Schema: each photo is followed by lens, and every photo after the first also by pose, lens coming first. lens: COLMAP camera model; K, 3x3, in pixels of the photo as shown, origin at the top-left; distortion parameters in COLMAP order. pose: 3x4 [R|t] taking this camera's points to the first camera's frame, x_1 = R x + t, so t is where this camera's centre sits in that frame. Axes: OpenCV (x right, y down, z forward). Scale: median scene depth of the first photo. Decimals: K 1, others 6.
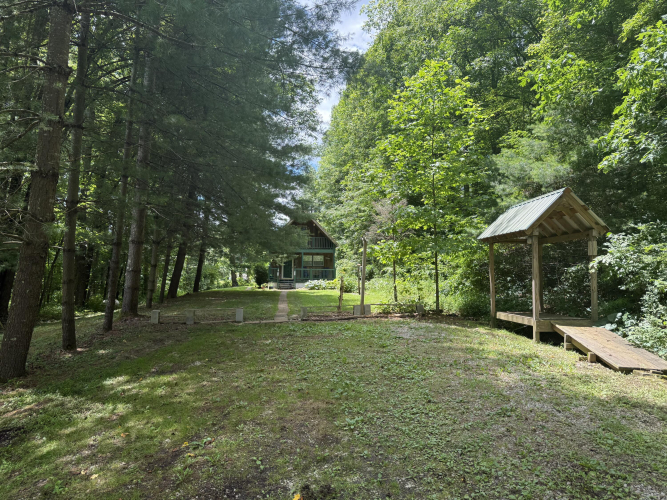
lens RADIAL K [[462.8, 0, 320.3], [0, 462.8, 254.7], [0, 0, 1]] dist [0.026185, -0.041507]
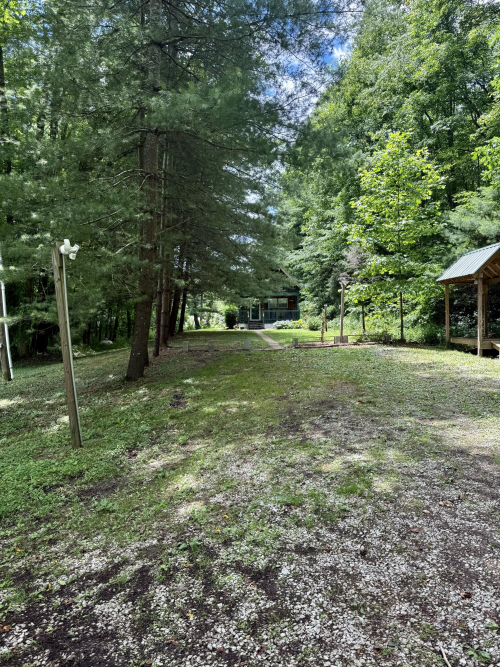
lens RADIAL K [[462.8, 0, 252.9], [0, 462.8, 335.3], [0, 0, 1]] dist [0.026185, -0.041507]
pose [[0.999129, -0.018779, -0.037270, -0.076569], [0.021694, 0.996604, 0.079436, 0.001739], [0.035652, -0.080176, 0.996143, -0.194716]]
